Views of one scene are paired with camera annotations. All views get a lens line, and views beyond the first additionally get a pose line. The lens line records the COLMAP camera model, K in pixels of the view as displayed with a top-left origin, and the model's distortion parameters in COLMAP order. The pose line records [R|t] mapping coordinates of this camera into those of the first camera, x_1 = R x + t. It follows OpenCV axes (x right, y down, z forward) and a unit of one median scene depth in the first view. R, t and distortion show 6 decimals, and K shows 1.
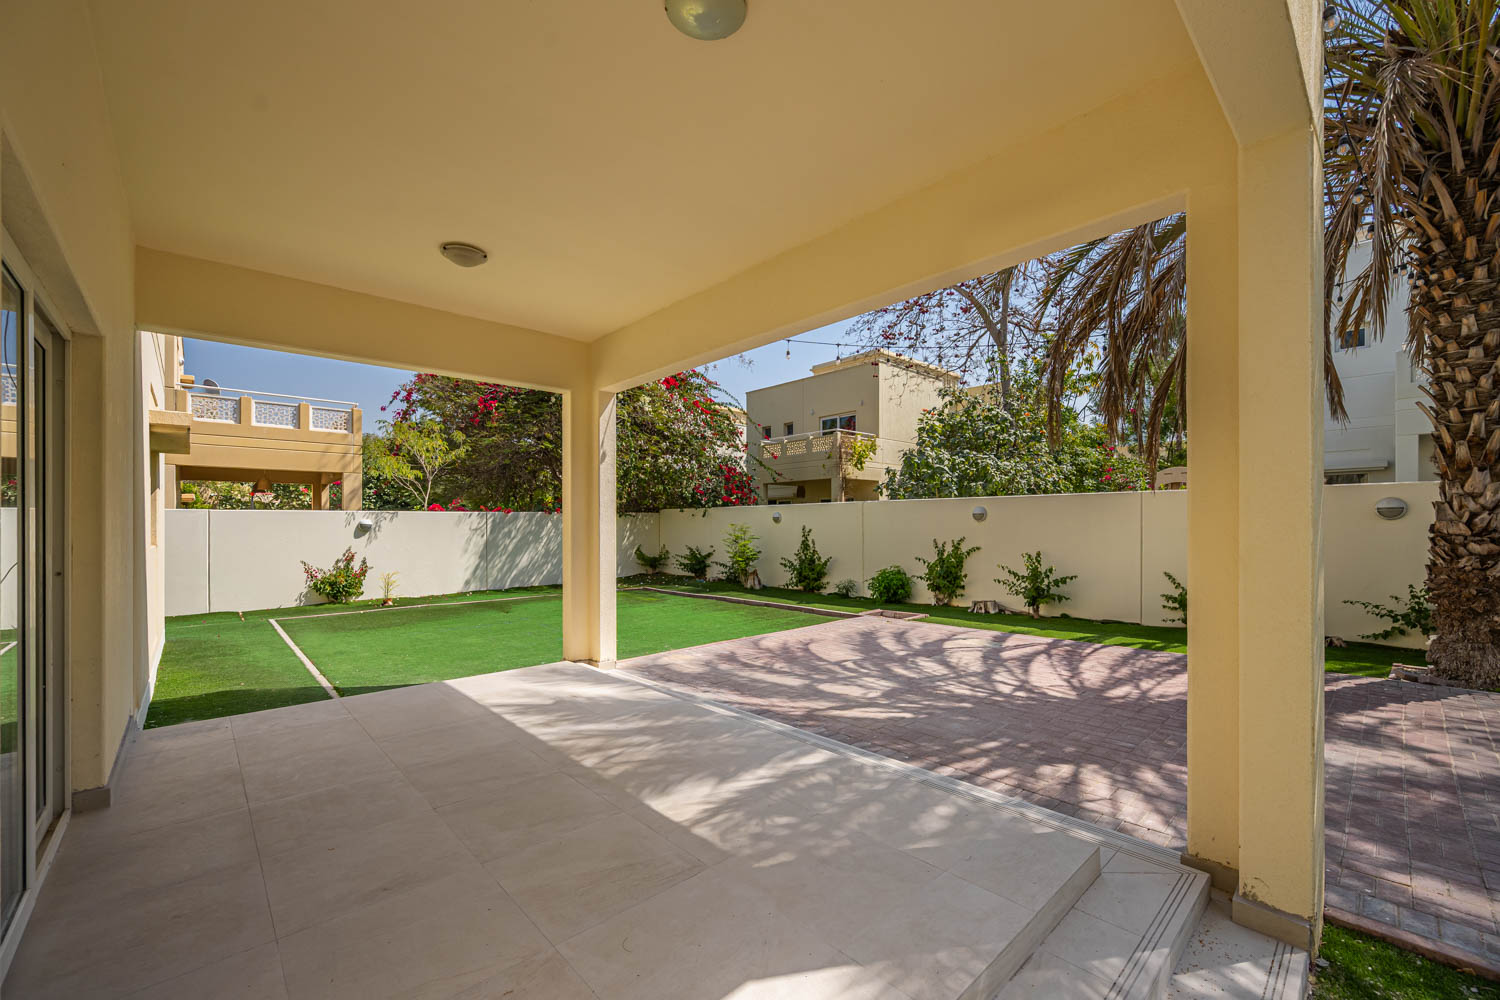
lens RADIAL K [[613.9, 0, 750.6], [0, 613.9, 512.5], [0, 0, 1]] dist [-0.013432, -0.000283]
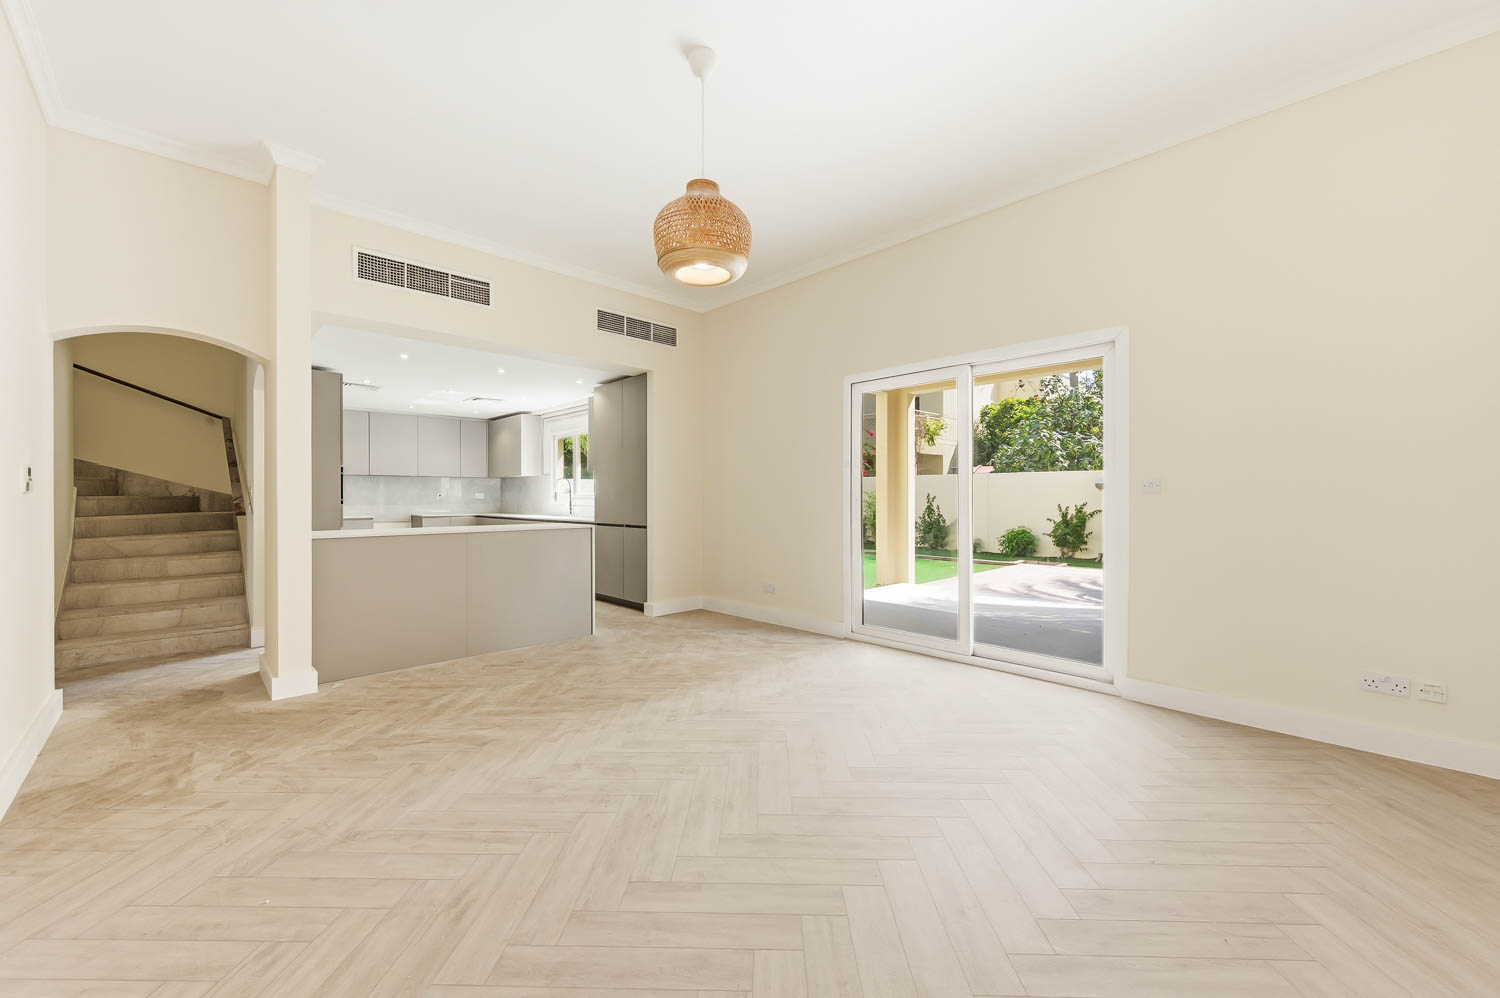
lens RADIAL K [[594.8, 0, 757.4], [0, 594.8, 475.9], [0, 0, 1]] dist [0.001678, -0.000092]
pose [[0.999910, 0.003704, 0.012923, -0.326945], [-0.003524, 0.999897, -0.013925, 0.005552], [-0.012973, 0.013878, 0.999820, -0.192684]]
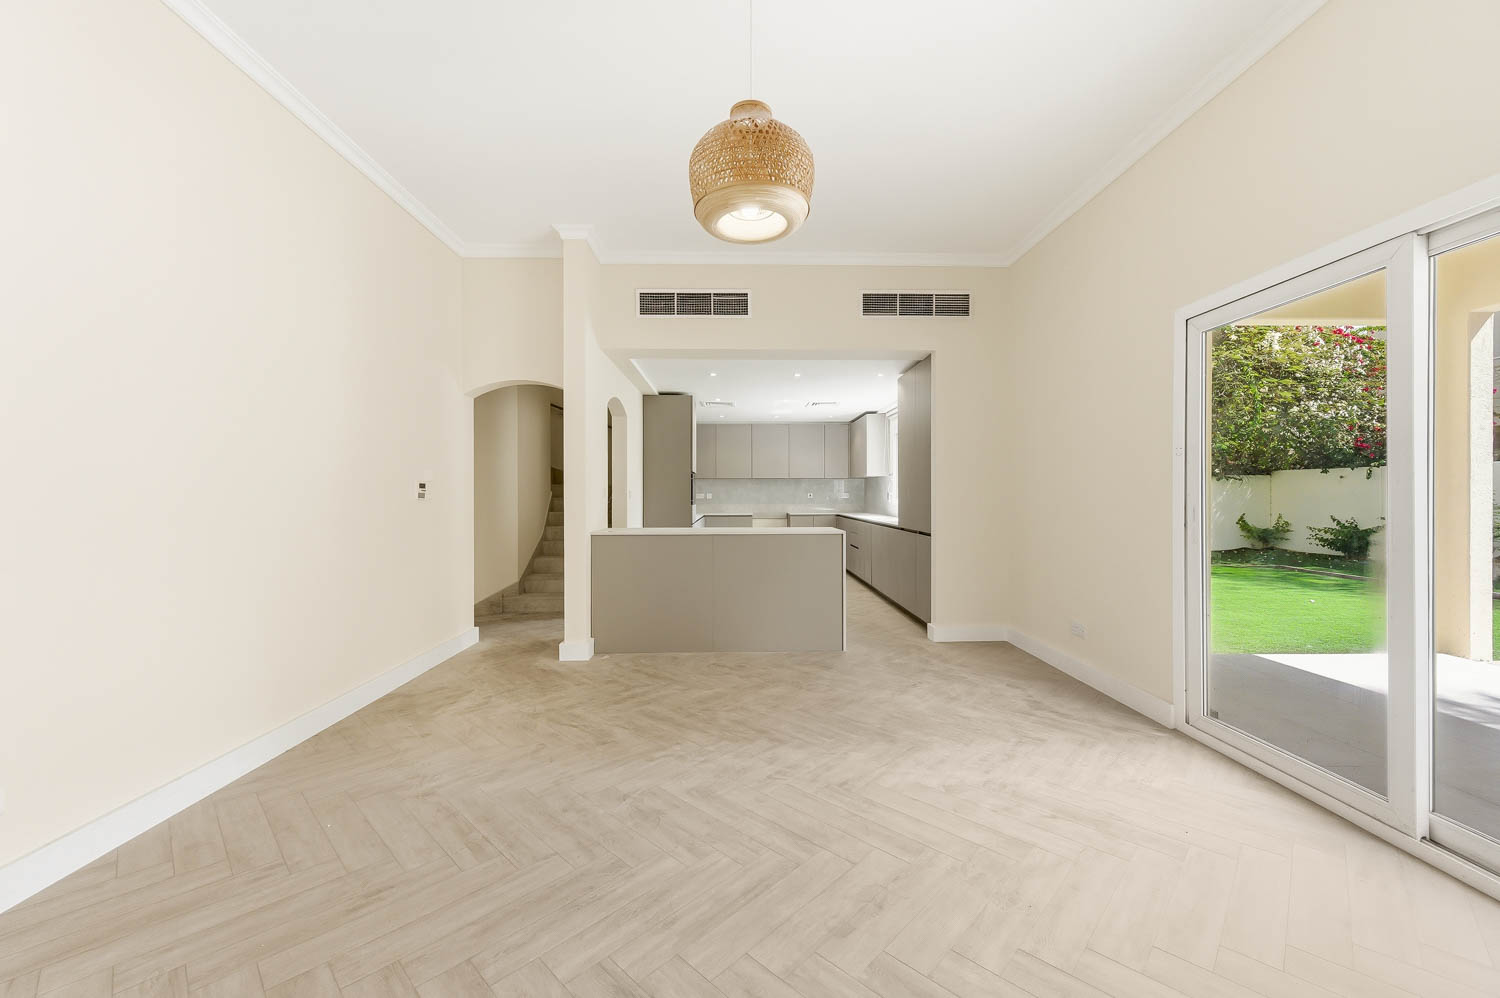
lens RADIAL K [[594.8, 0, 739.1], [0, 594.8, 482.8], [0, 0, 1]] dist [0.001678, -0.000092]
pose [[0.739160, -0.011559, -0.673431, -0.228369], [0.014416, 0.999895, -0.001340, 0.003007], [0.673375, -0.008718, 0.739249, -0.099719]]
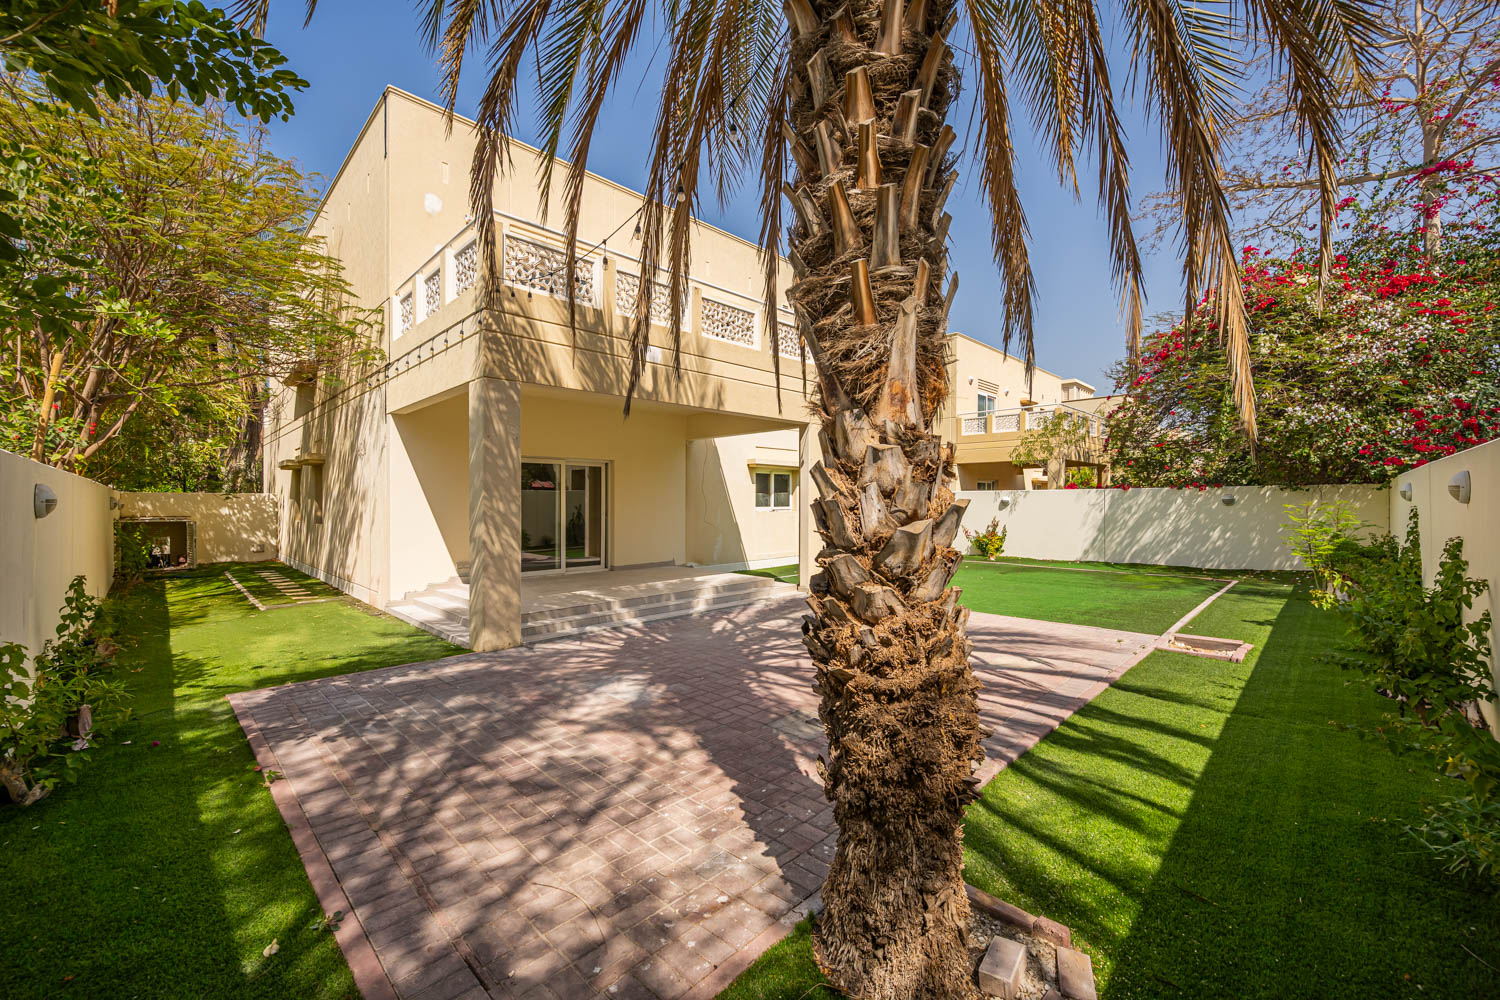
lens RADIAL K [[613.9, 0, 752.0], [0, 613.9, 499.4], [0, 0, 1]] dist [-0.013432, -0.000283]
pose [[0.031043, 0.005865, -0.999501, 0.807023], [0.026251, 0.999633, 0.006681, -0.007280], [0.999173, -0.026445, 0.030878, 0.458401]]
